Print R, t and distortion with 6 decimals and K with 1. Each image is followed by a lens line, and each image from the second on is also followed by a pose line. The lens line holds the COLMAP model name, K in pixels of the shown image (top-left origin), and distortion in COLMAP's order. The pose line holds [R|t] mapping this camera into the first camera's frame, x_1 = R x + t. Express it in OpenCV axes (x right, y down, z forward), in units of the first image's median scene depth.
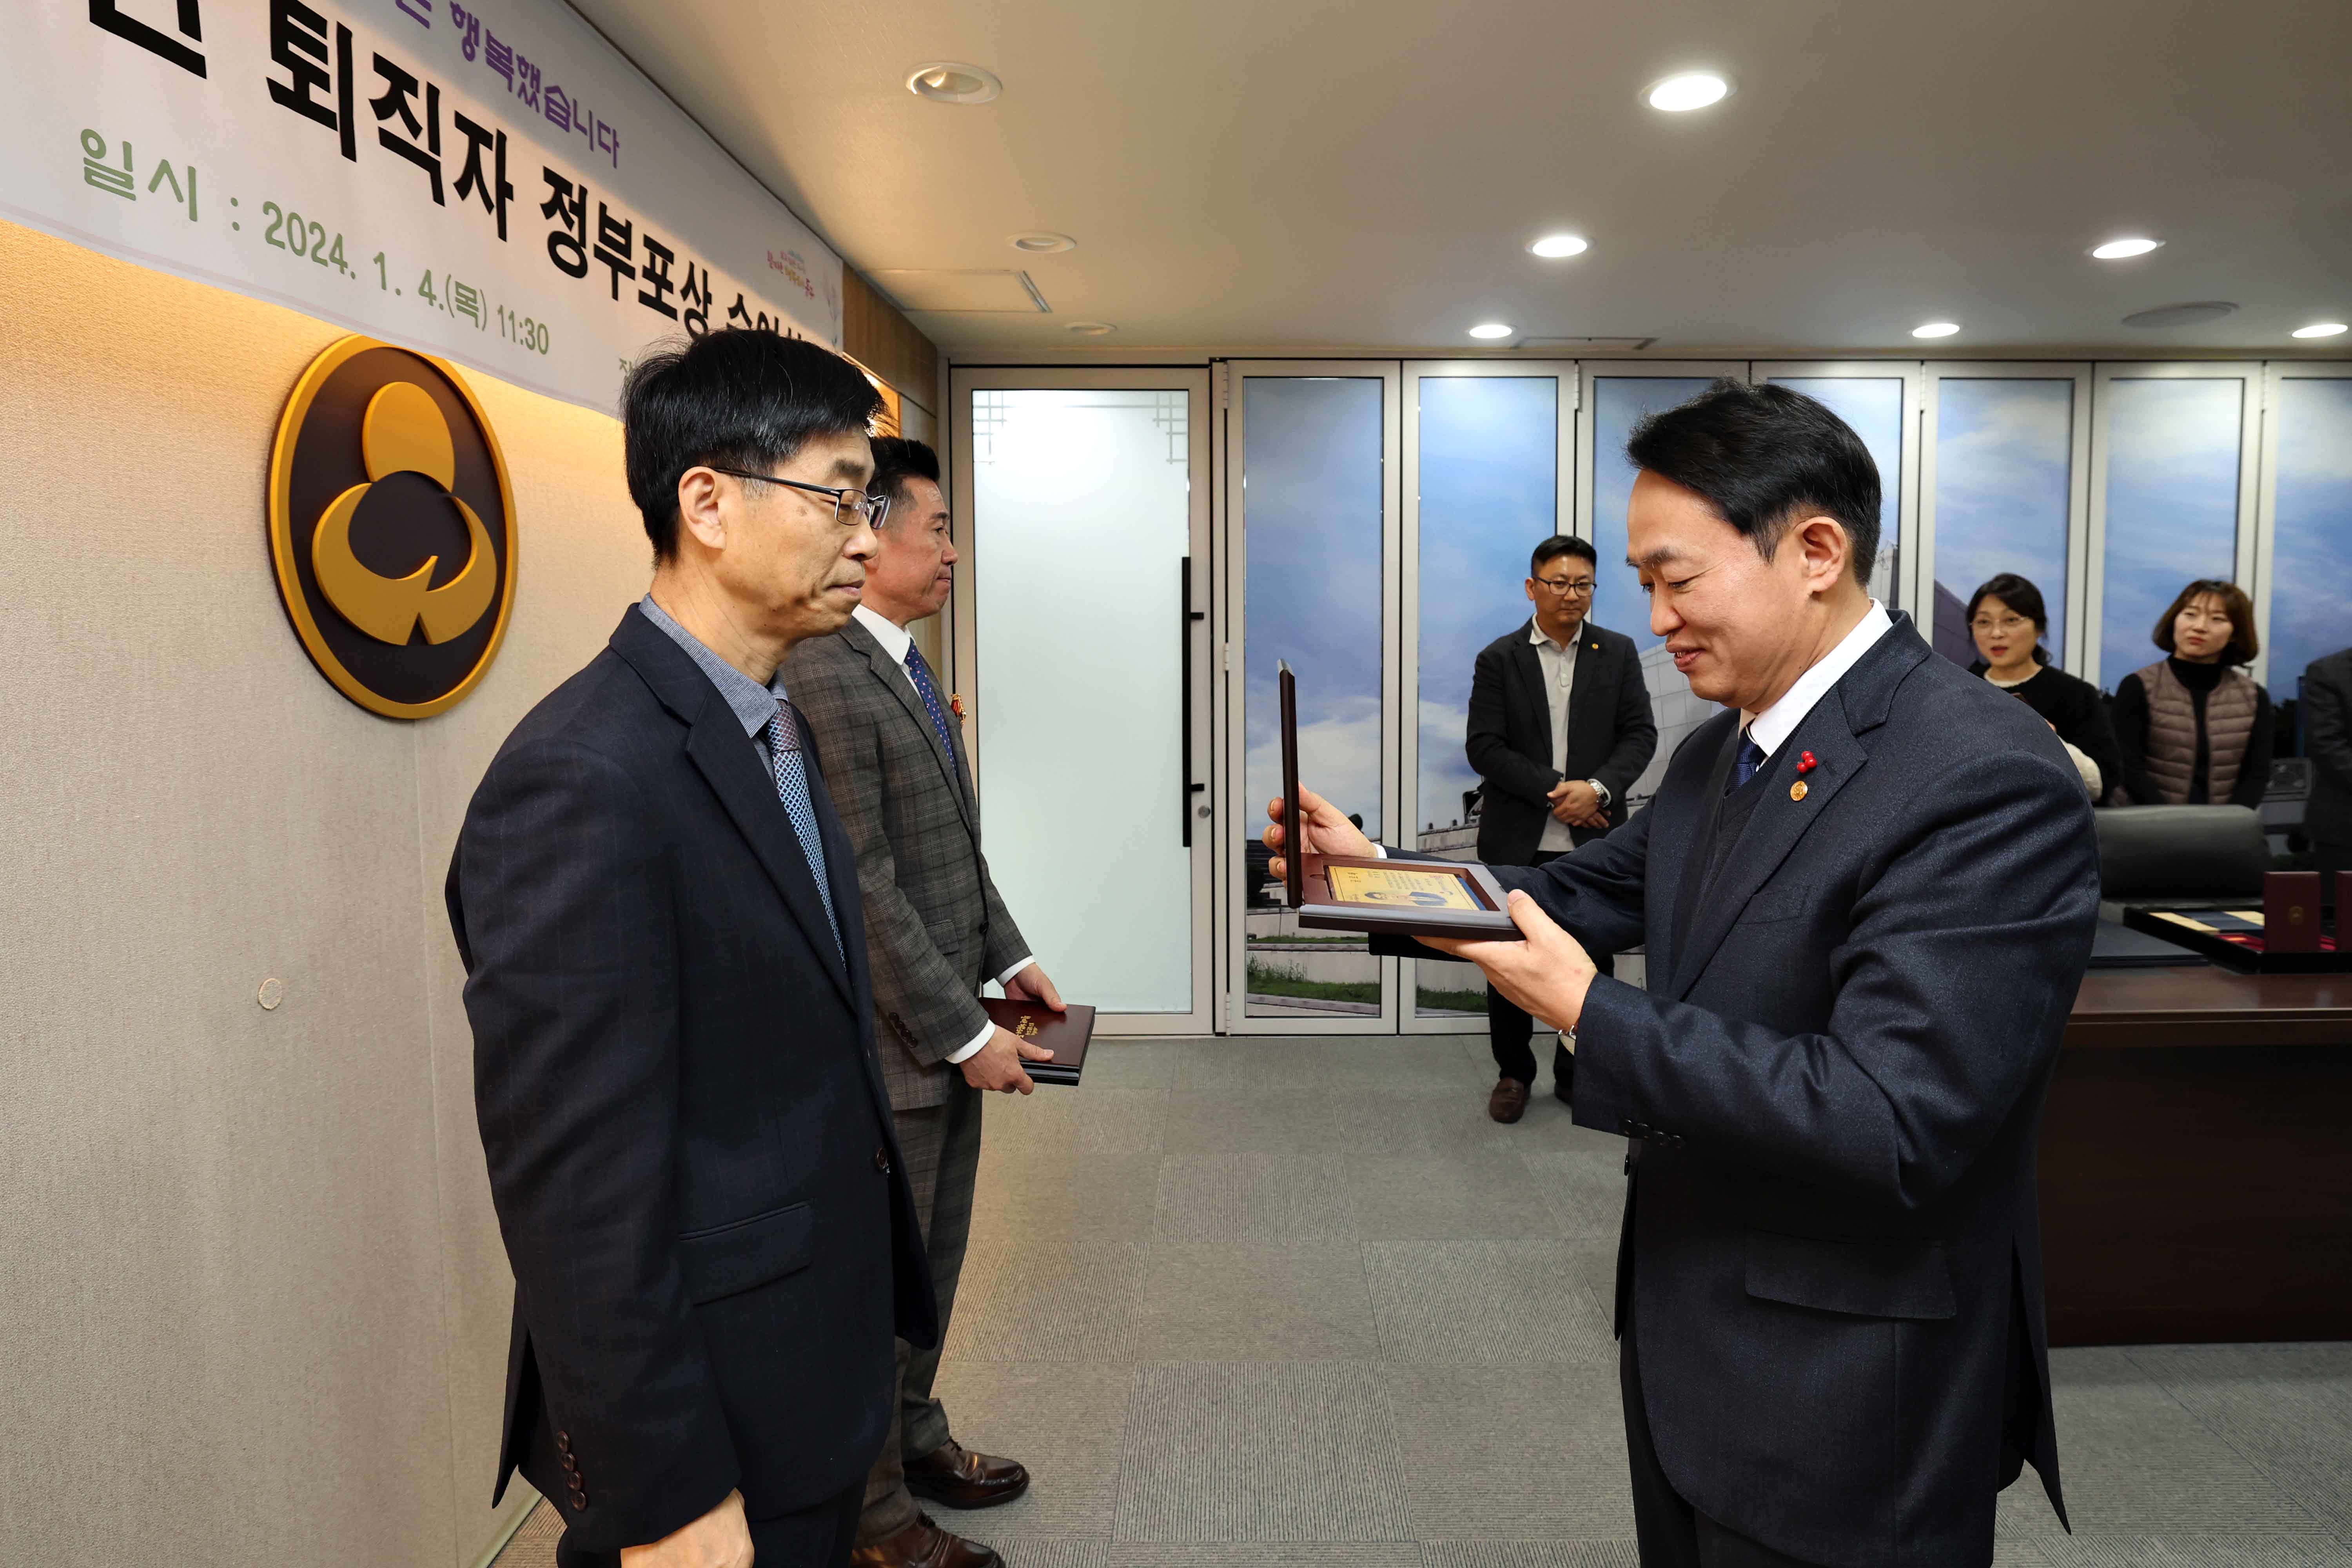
lens RADIAL K [[1282.6, 0, 1185.7], [0, 1282.6, 682.7], [0, 0, 1]] dist [-0.013454, 0.018223]
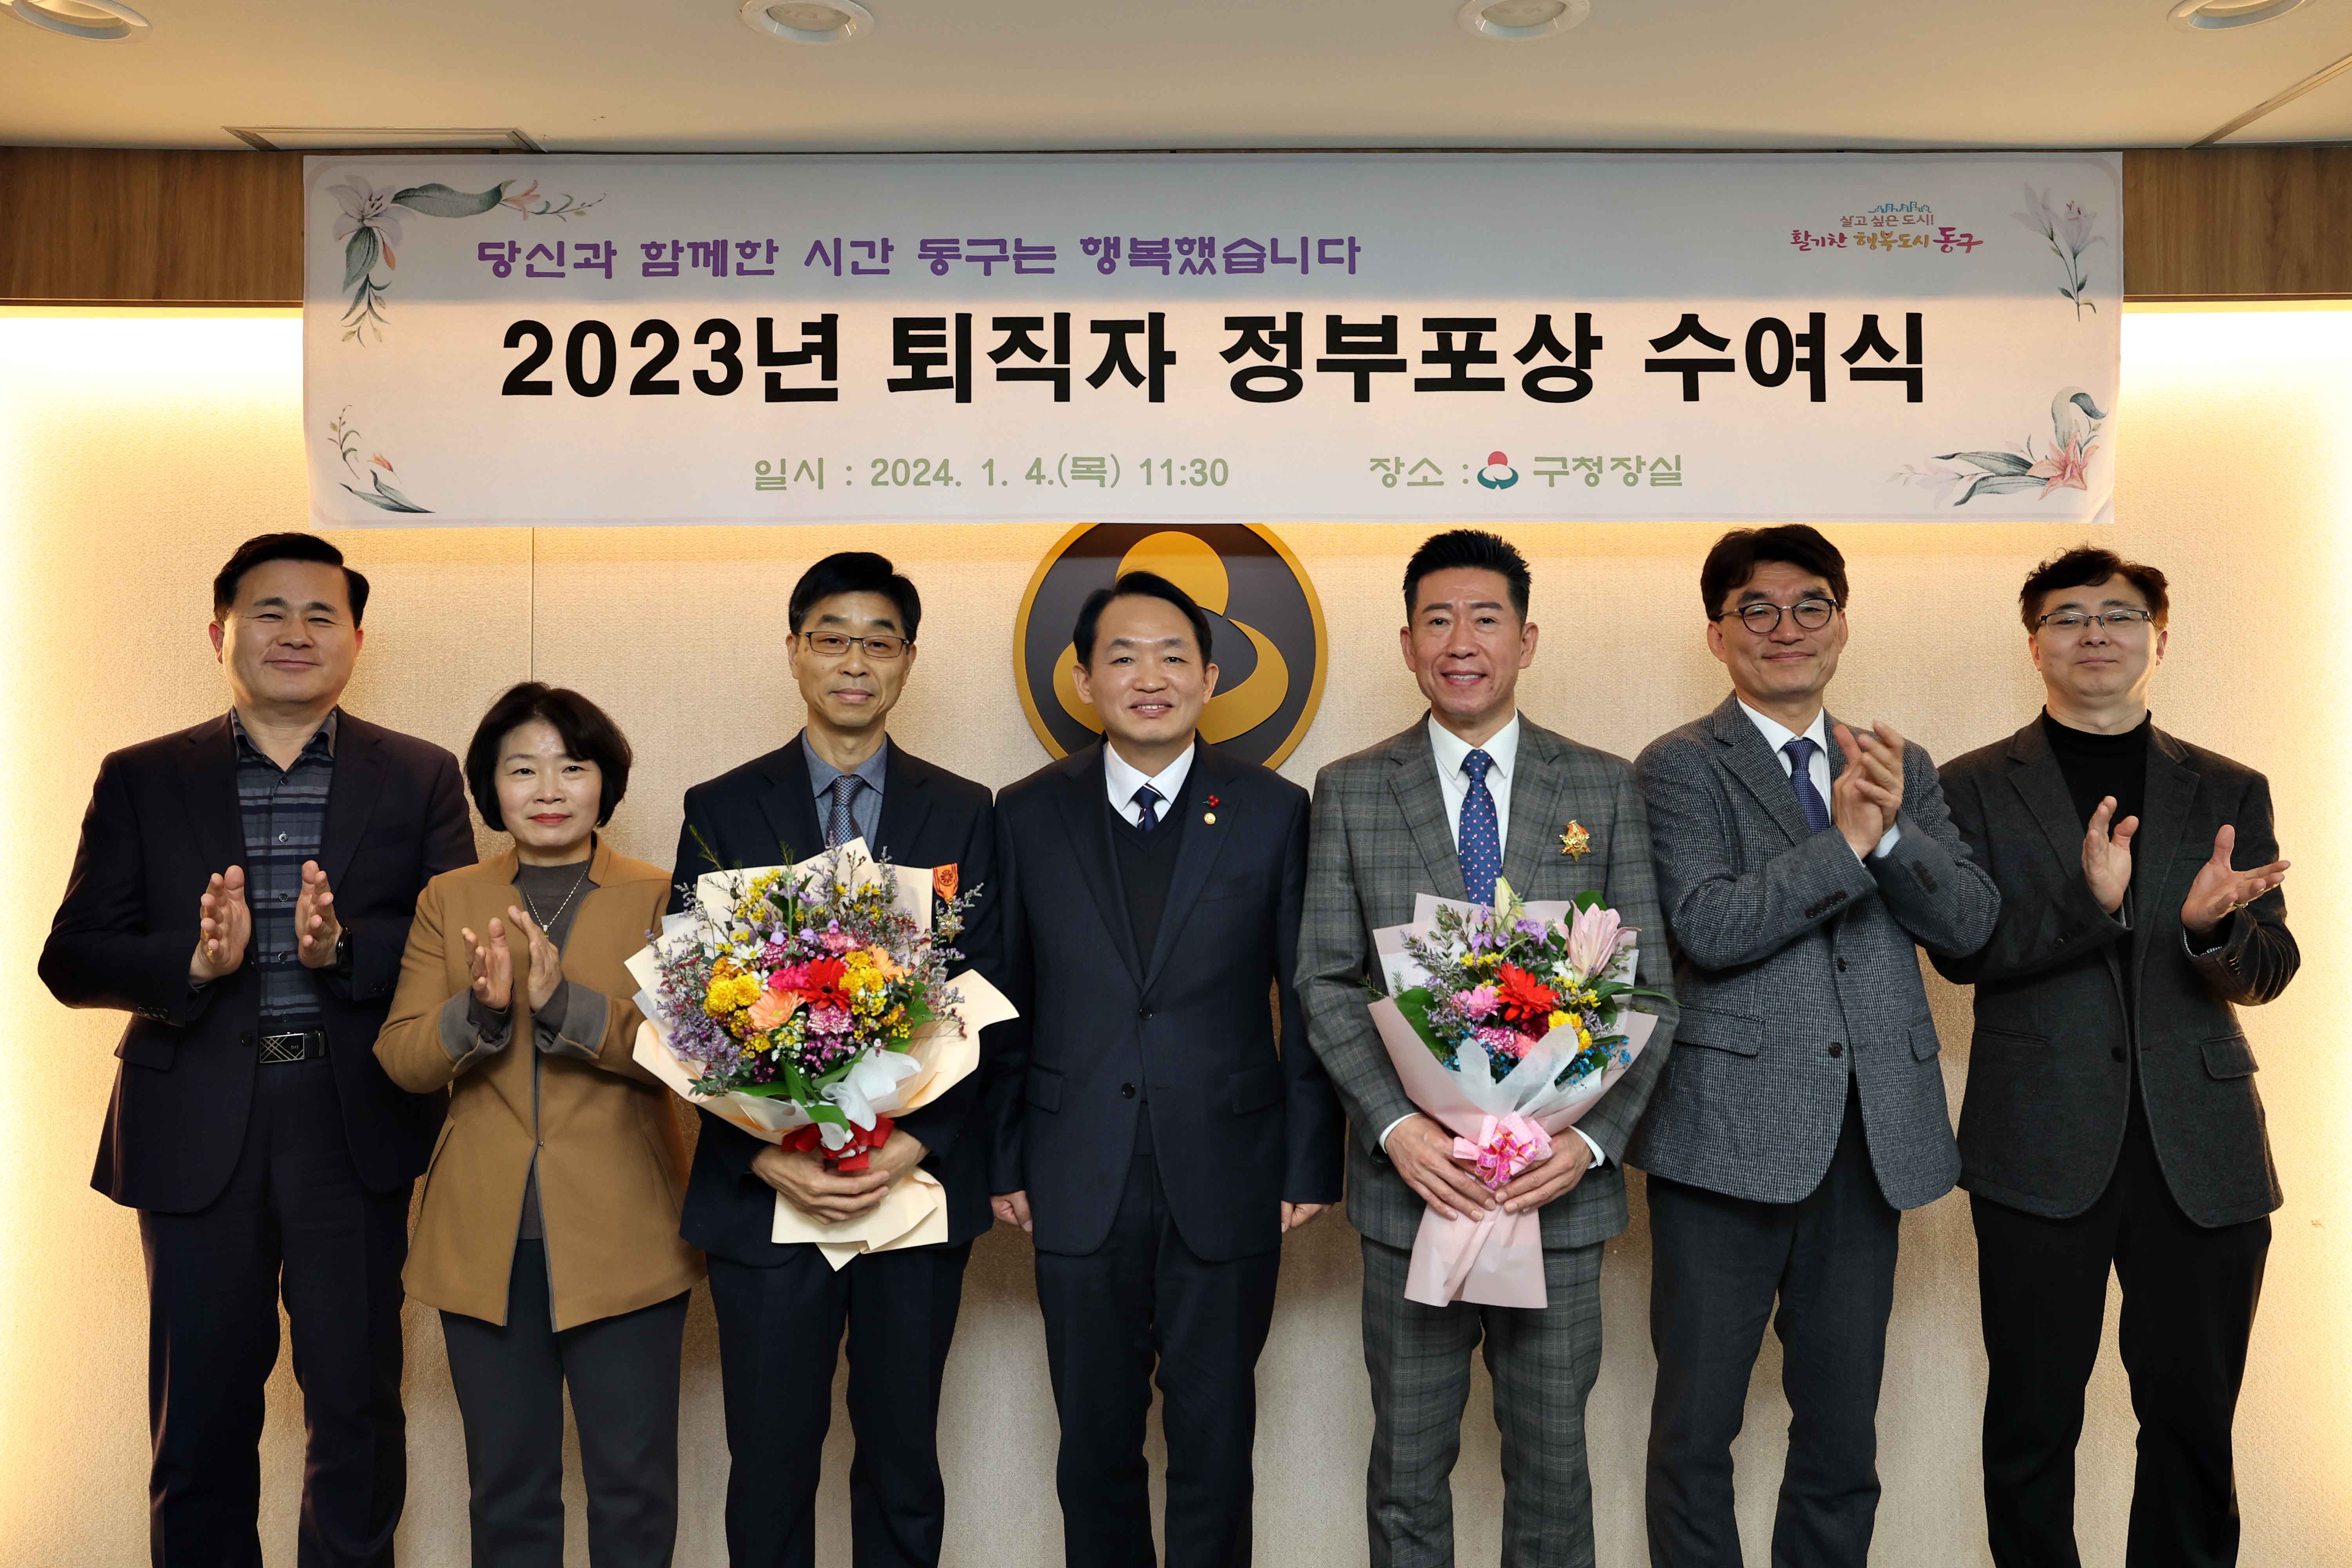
lens RADIAL K [[1569.7, 0, 1157.5], [0, 1569.7, 662.4], [0, 0, 1]] dist [0.005349, 0.016778]
pose [[0.037556, -0.034594, -0.998696, 0.725657], [-0.045743, 0.998293, -0.036300, -0.045217], [0.998247, 0.047047, 0.035910, 0.777863]]
